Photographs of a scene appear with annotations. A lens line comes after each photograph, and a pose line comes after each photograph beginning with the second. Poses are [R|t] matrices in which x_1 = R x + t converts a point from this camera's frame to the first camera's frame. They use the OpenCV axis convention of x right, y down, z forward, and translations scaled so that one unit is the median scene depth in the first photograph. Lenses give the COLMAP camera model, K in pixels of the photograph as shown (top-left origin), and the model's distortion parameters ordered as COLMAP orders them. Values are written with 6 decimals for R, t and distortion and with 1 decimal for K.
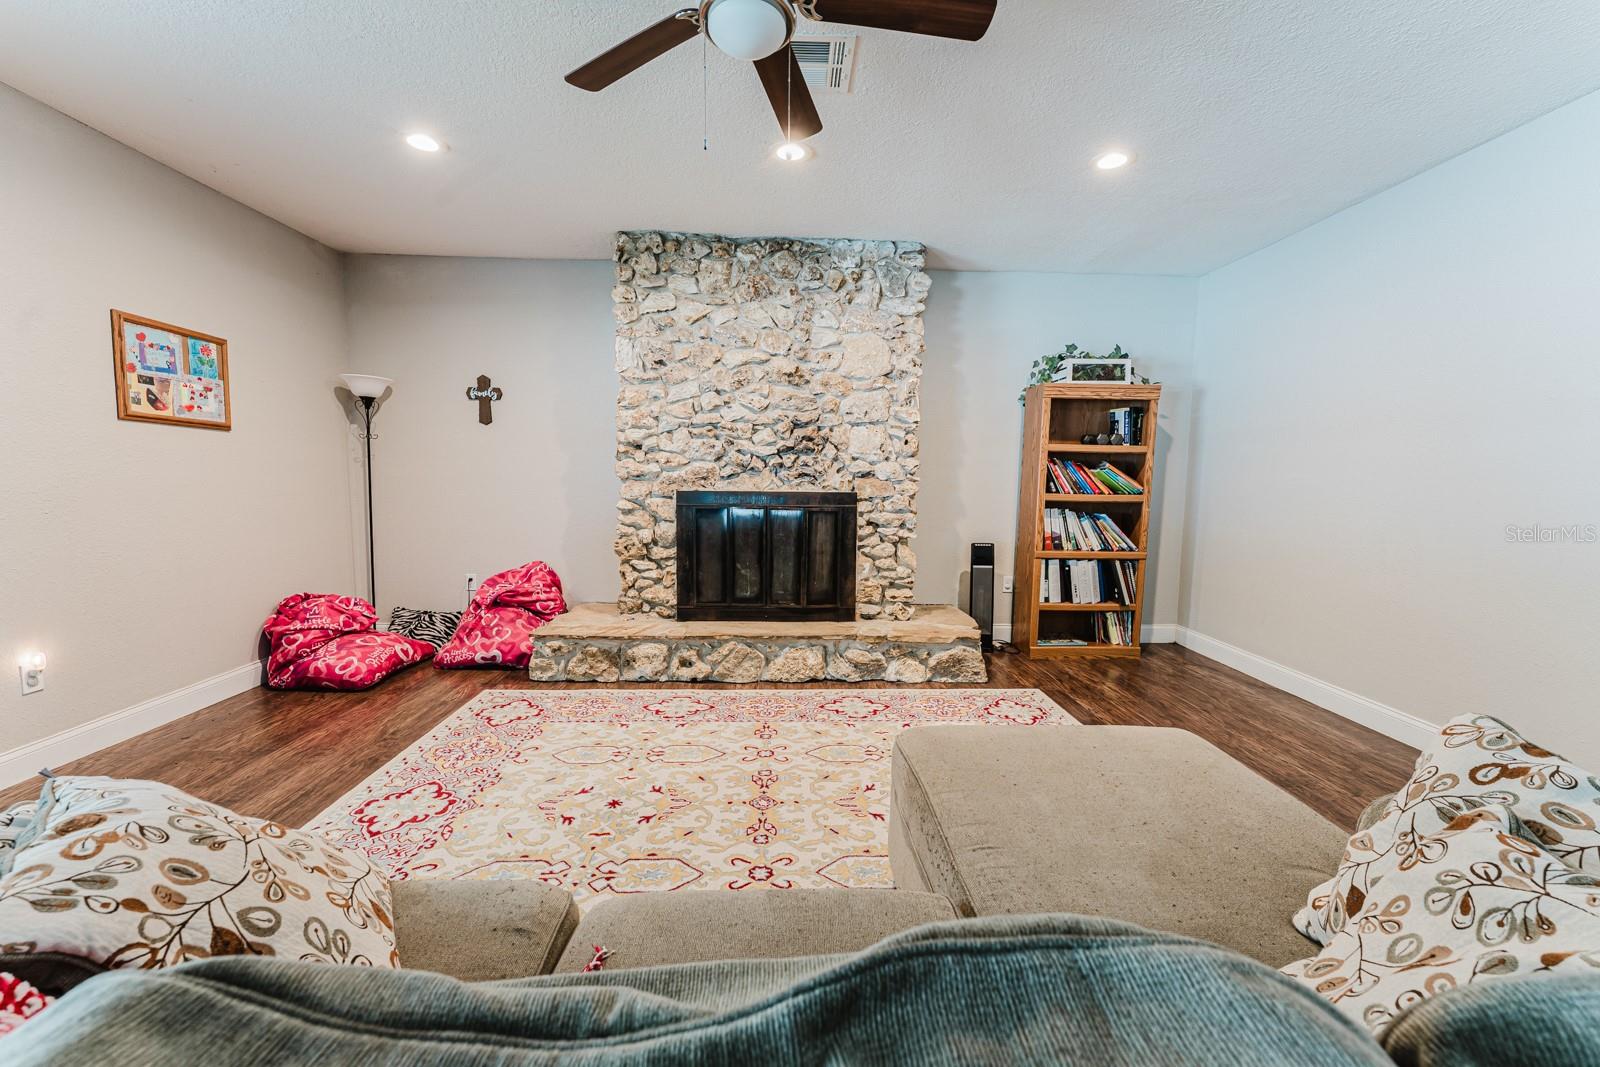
lens RADIAL K [[635.8, 0, 803.7], [0, 635.8, 529.6], [0, 0, 1]] dist [0.003528, -0.000623]
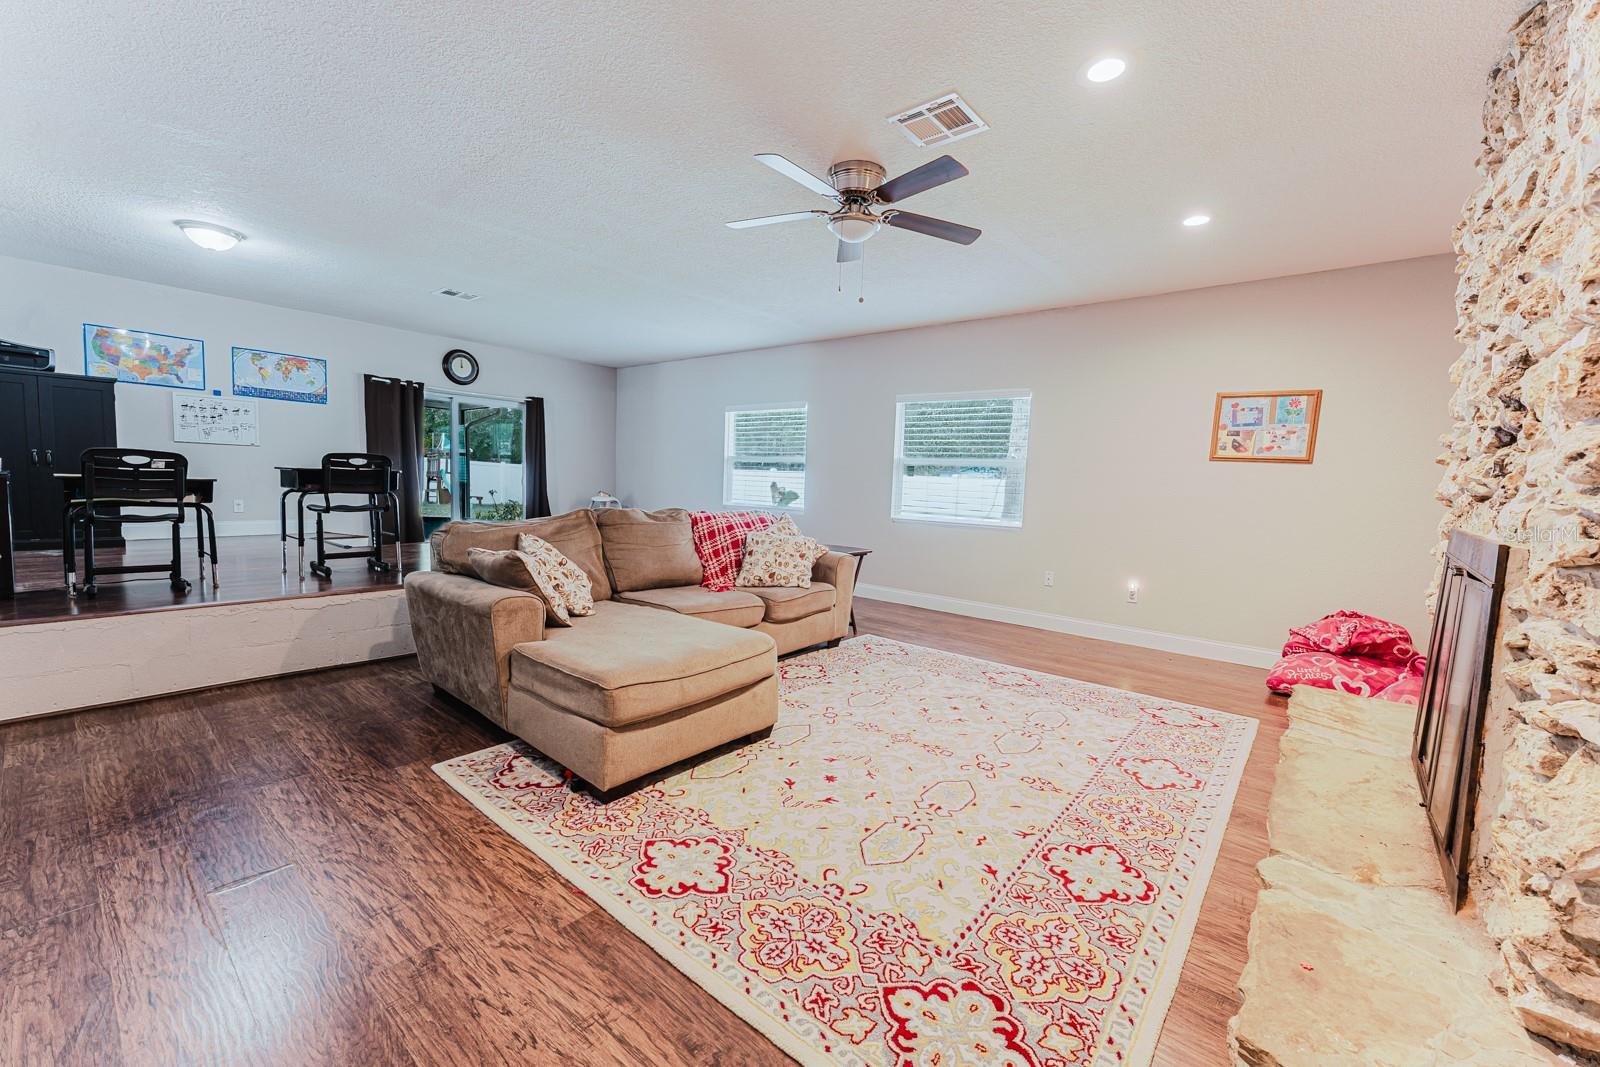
lens RADIAL K [[635.8, 0, 805.4], [0, 635.8, 539.1], [0, 0, 1]] dist [0.003528, -0.000623]
pose [[-0.666223, 0.034806, -0.744940, 0.590319], [-0.109440, 0.983532, 0.143829, -0.070689], [0.737678, 0.177349, -0.651443, 0.964119]]
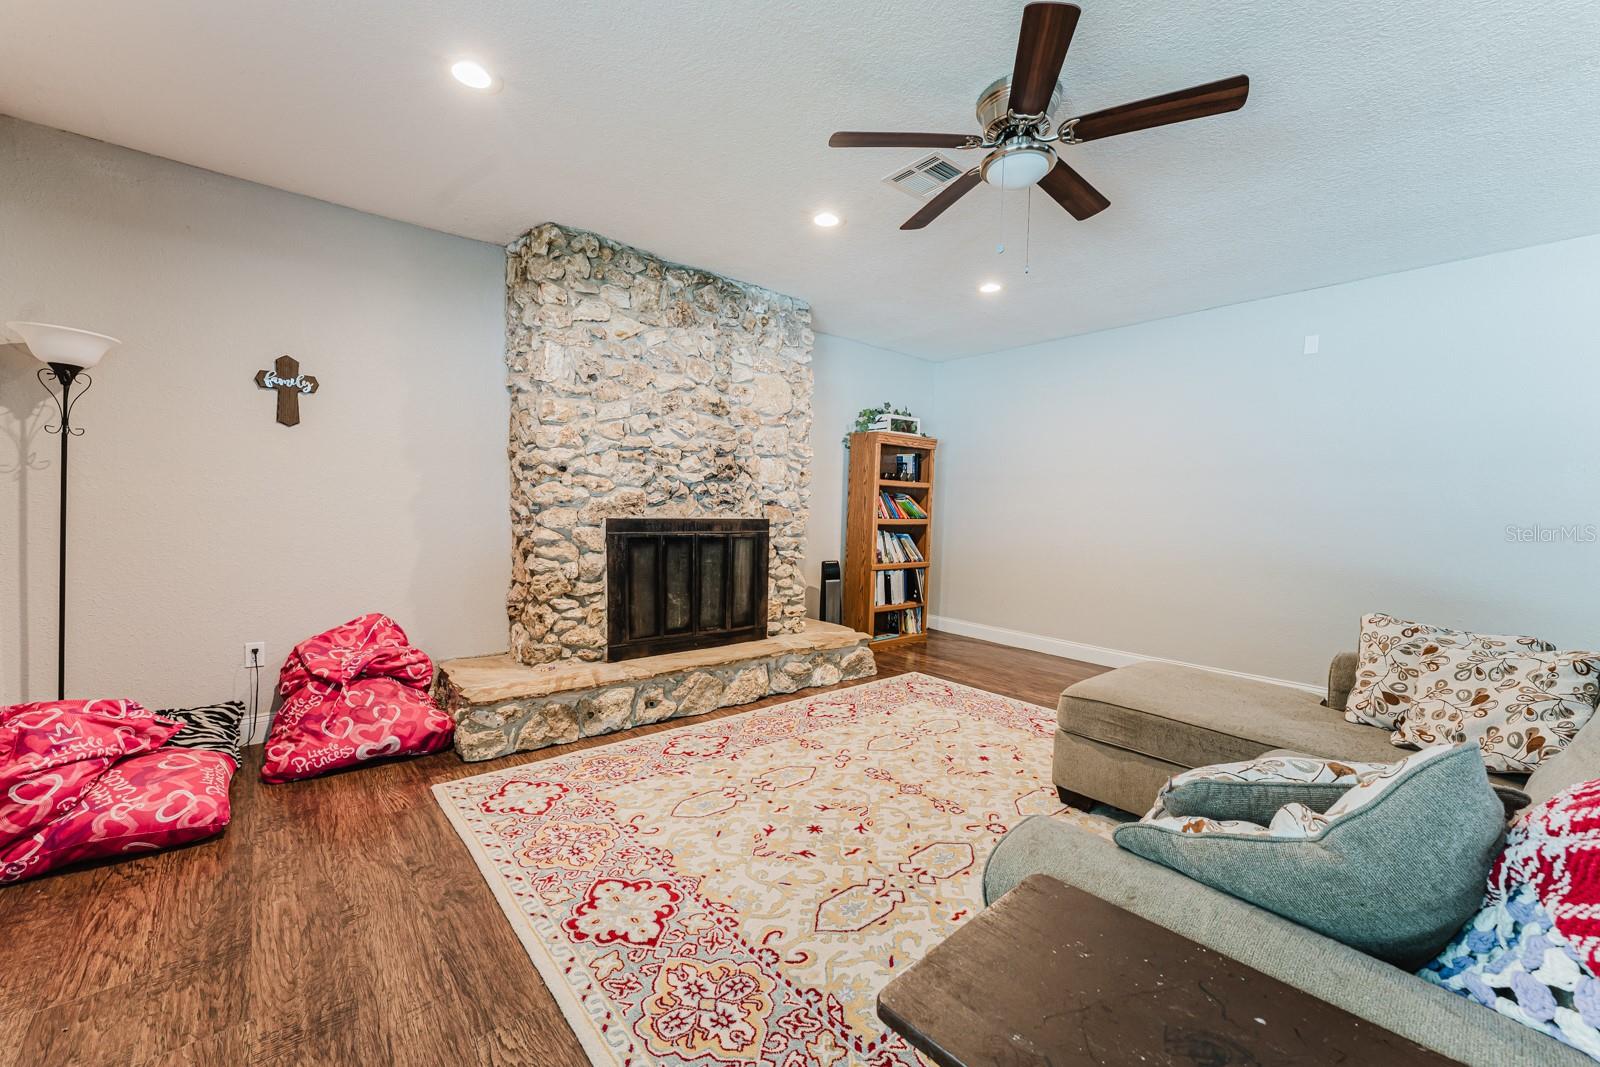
lens RADIAL K [[635.8, 0, 801.2], [0, 635.8, 527.7], [0, 0, 1]] dist [0.003528, -0.000623]
pose [[0.786489, -0.015637, 0.617406, -0.553458], [0.039880, 0.998879, -0.025502, -0.013655], [-0.616315, 0.044679, 0.786231, 0.116702]]
